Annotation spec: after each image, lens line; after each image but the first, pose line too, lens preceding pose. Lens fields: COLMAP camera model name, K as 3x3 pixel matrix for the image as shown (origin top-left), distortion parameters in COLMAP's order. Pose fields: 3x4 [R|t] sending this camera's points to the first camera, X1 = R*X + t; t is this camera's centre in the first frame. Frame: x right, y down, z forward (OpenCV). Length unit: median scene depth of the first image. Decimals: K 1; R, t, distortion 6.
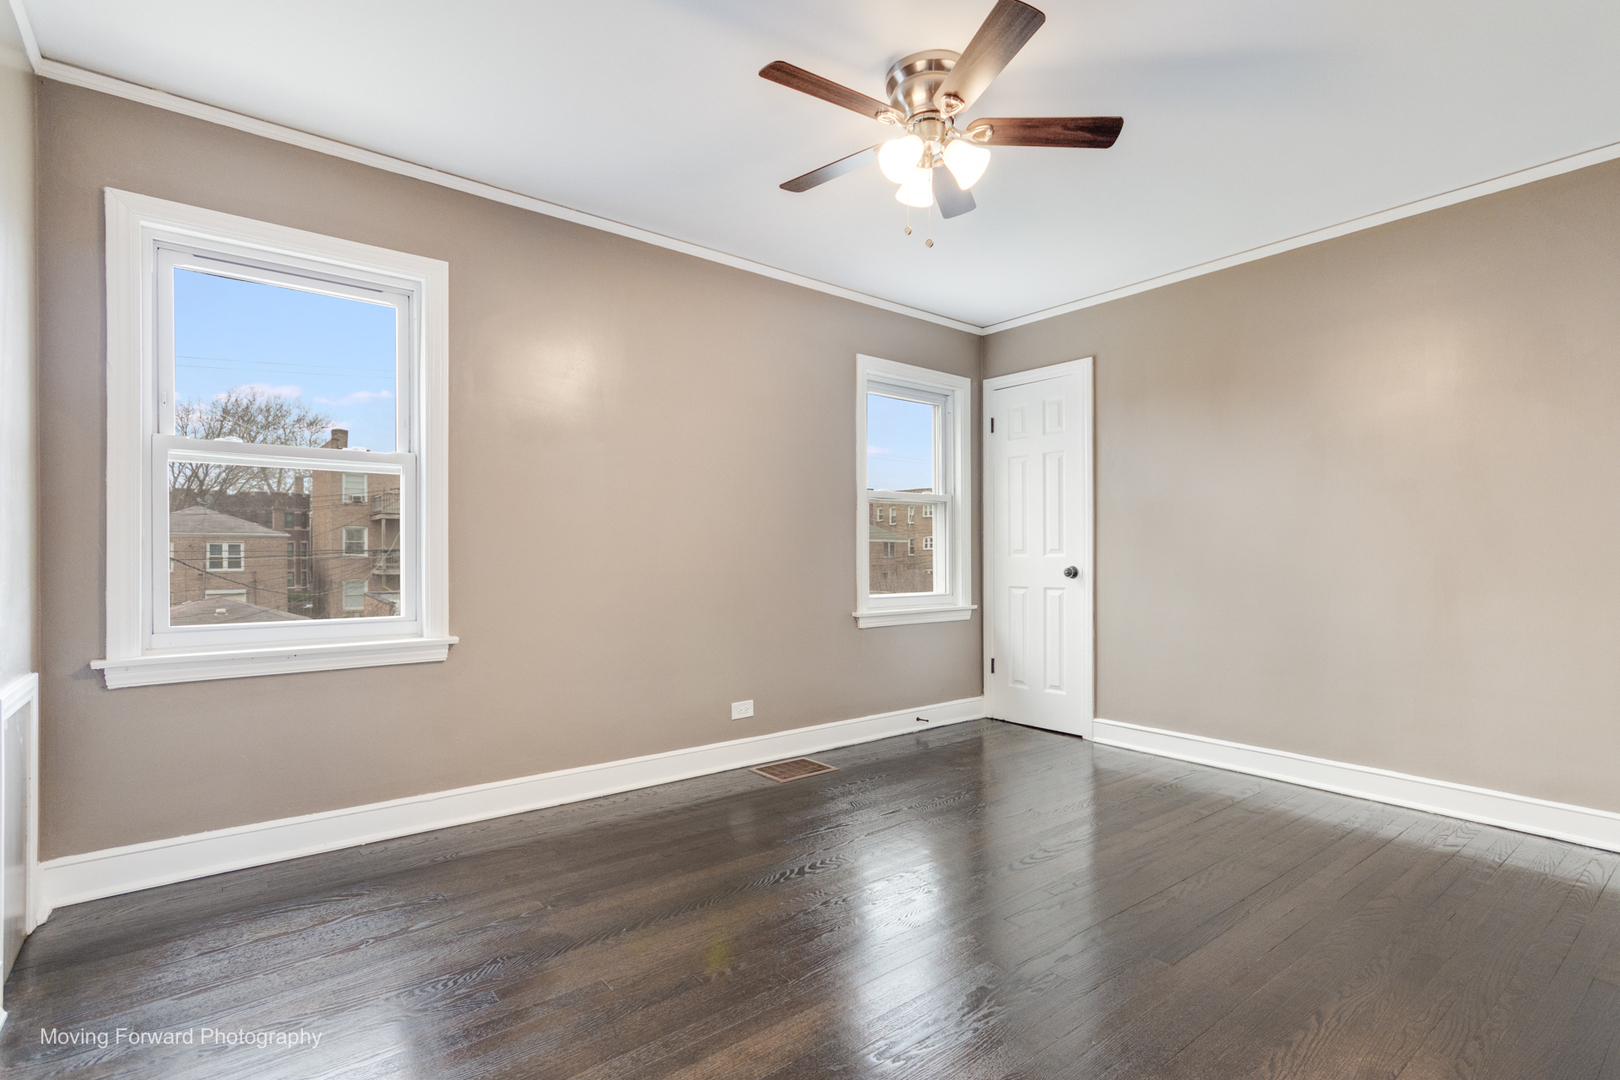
lens RADIAL K [[745.6, 0, 736.8], [0, 745.6, 566.6], [0, 0, 1]] dist [-0.000942, -0.000574]
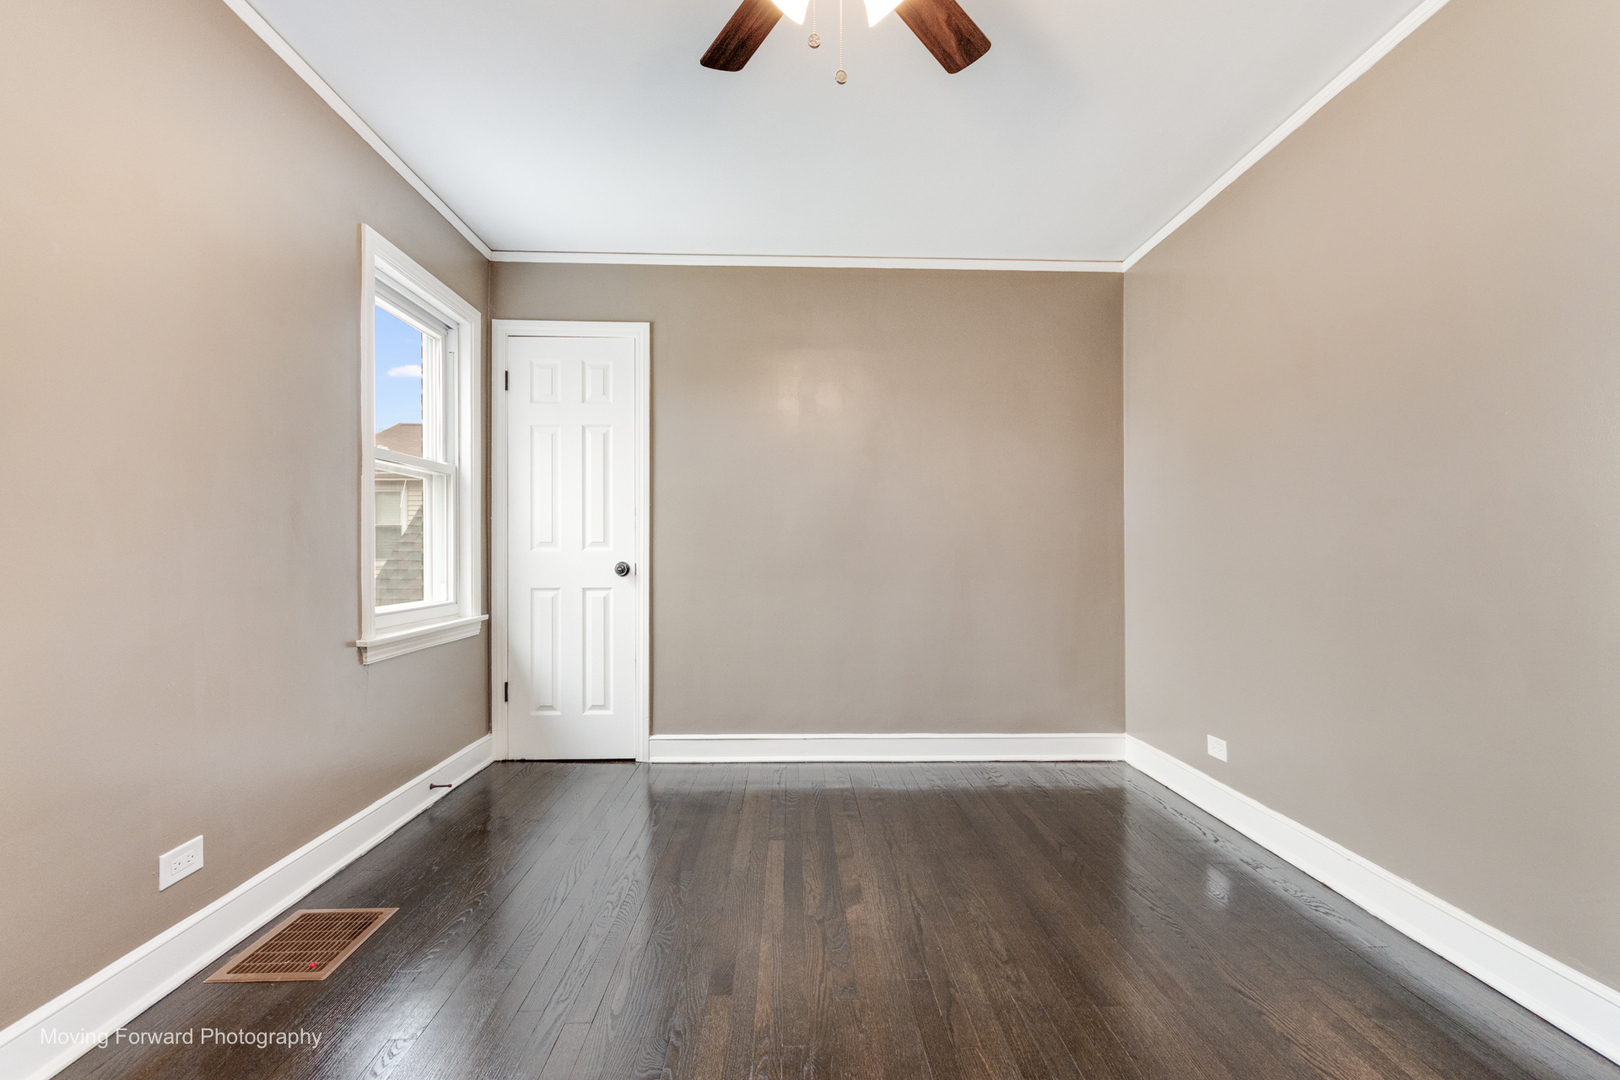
lens RADIAL K [[762.3, 0, 807.5], [0, 762.3, 556.6], [0, 0, 1]] dist [0.001426, 0.000100]
pose [[0.549866, -0.001048, 0.835252, -0.159976], [0.009321, 0.999945, -0.004882, -0.000543], [-0.835201, 0.010470, 0.549845, 0.337050]]
